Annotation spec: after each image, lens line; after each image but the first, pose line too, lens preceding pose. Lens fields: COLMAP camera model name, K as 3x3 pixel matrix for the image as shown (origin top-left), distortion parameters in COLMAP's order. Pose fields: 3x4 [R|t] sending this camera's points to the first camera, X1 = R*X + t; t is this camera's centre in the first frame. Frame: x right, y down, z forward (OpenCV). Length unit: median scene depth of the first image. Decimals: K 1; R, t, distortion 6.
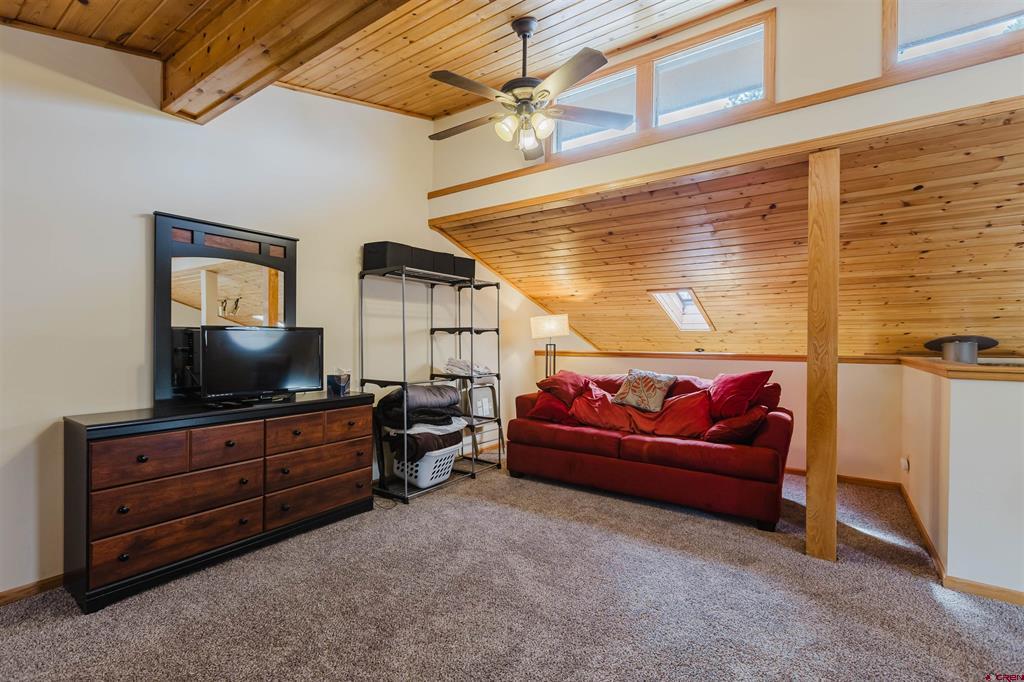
lens RADIAL K [[460.5, 0, 504.4], [0, 460.5, 334.5], [0, 0, 1]] dist [0.000890, 0.000243]
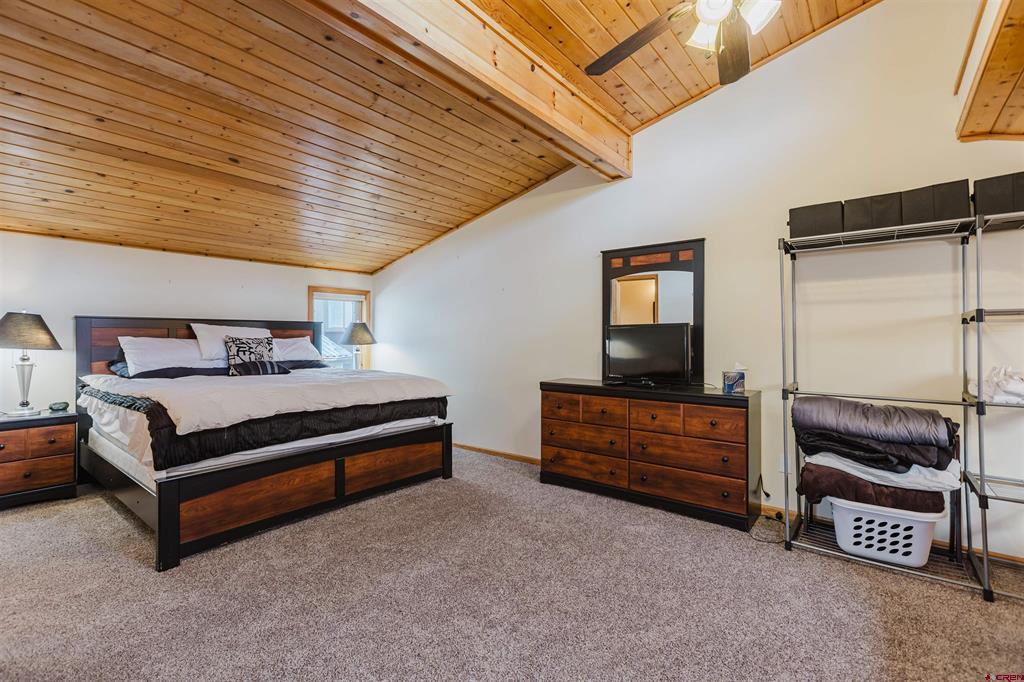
lens RADIAL K [[460.5, 0, 504.4], [0, 460.5, 334.5], [0, 0, 1]] dist [0.000890, 0.000243]
pose [[-0.072544, -0.011283, -0.997301, 0.630714], [0.013383, 0.999835, -0.012286, 0.017301], [0.997275, -0.014238, -0.072381, 0.640181]]
